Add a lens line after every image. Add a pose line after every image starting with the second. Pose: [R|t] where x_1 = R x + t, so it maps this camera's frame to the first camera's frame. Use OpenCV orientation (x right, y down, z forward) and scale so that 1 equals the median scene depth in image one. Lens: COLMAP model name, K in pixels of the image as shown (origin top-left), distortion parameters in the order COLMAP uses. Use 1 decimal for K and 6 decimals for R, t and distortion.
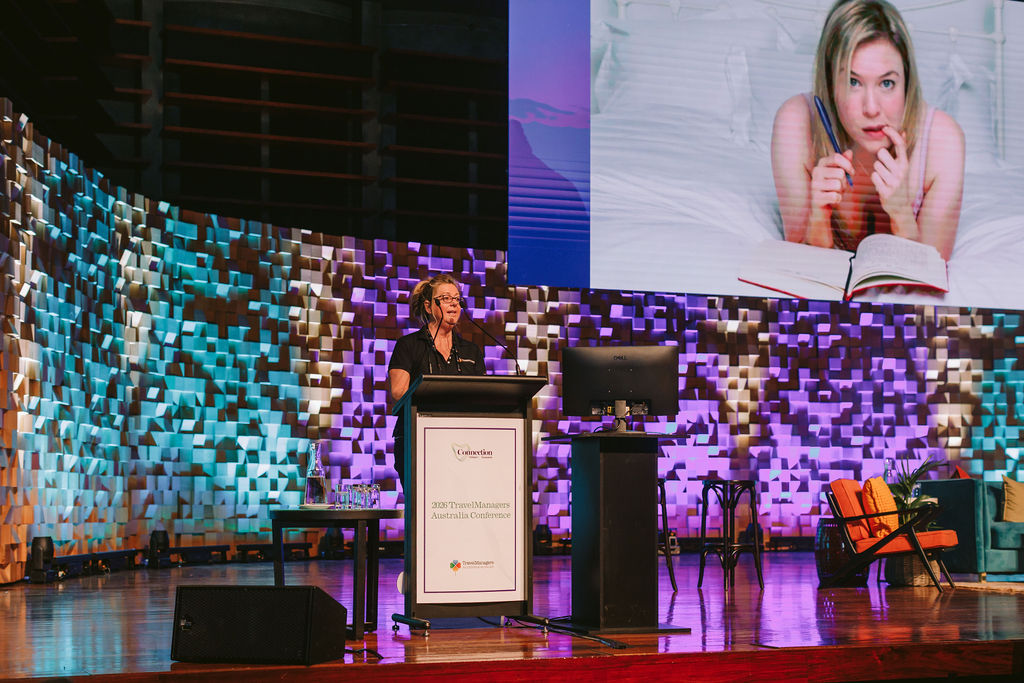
lens RADIAL K [[1418.2, 0, 438.0], [0, 1418.2, 446.7], [0, 0, 1]] dist [0.010315, 0.032580]
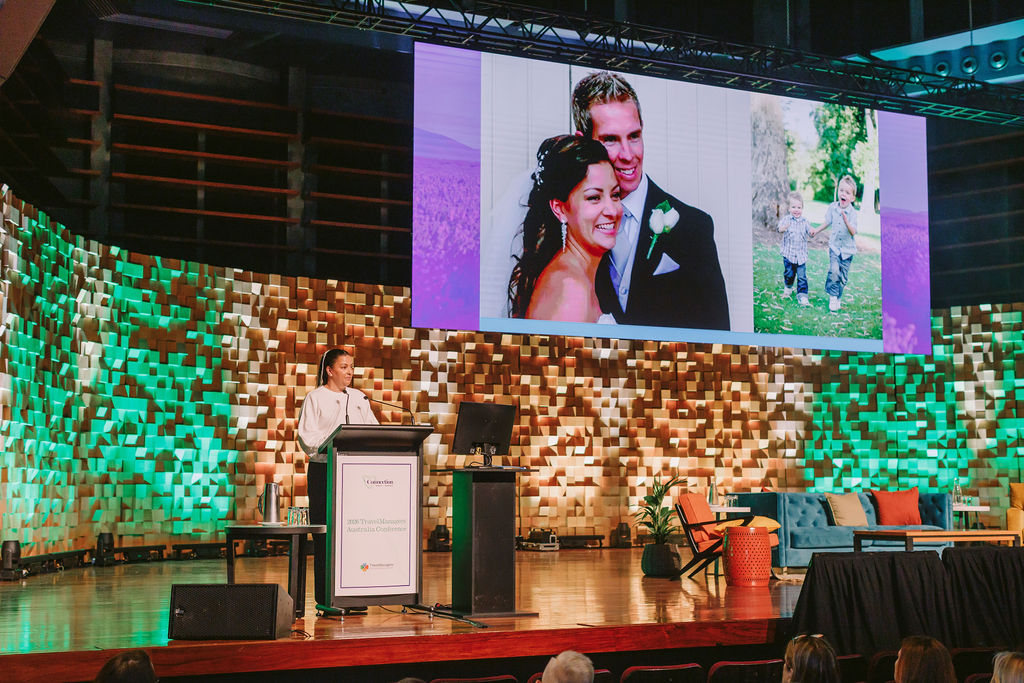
lens RADIAL K [[1366.3, 0, 508.6], [0, 1366.3, 354.8], [0, 0, 1]] dist [0.019368, -0.018104]
pose [[0.993283, 0.012688, 0.115015, -0.001414], [-0.005475, 0.998010, -0.062812, -0.014311], [-0.115583, 0.061760, 0.991376, -0.122064]]
